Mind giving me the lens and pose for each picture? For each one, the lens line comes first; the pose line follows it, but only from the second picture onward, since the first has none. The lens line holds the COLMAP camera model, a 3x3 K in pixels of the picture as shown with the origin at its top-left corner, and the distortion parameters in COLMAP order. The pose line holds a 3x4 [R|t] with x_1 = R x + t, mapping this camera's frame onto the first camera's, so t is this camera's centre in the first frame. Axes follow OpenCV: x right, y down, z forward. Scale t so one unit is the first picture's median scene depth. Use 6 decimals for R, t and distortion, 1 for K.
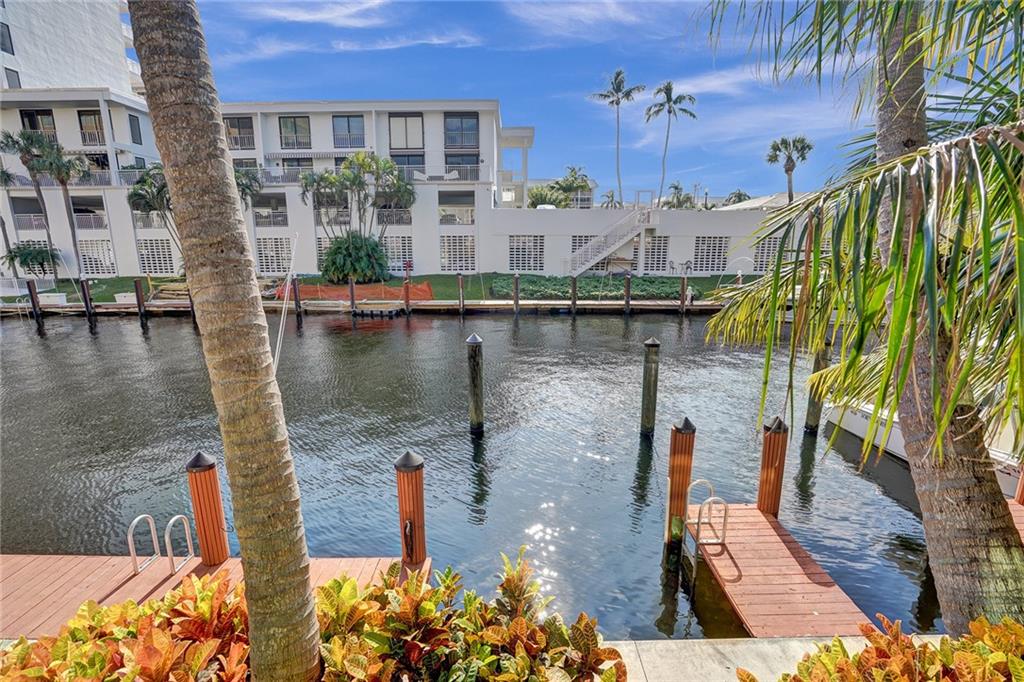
lens RADIAL K [[486.0, 0, 511.0], [0, 486.0, 347.2], [0, 0, 1]] dist [-0.059105, 0.025362]
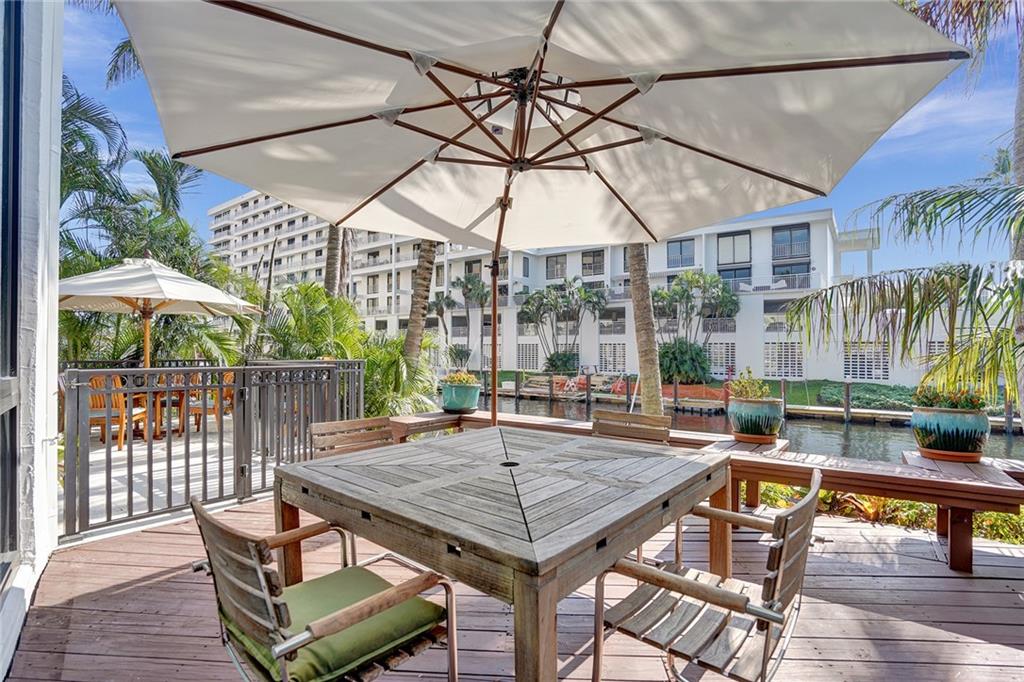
lens RADIAL K [[486.0, 0, 511.0], [0, 486.0, 347.2], [0, 0, 1]] dist [-0.059105, 0.025362]
pose [[0.801247, 0.001988, -0.598330, 0.030322], [-0.133382, 0.975424, -0.175376, 0.029701], [0.583277, 0.220326, 0.781821, -0.104865]]
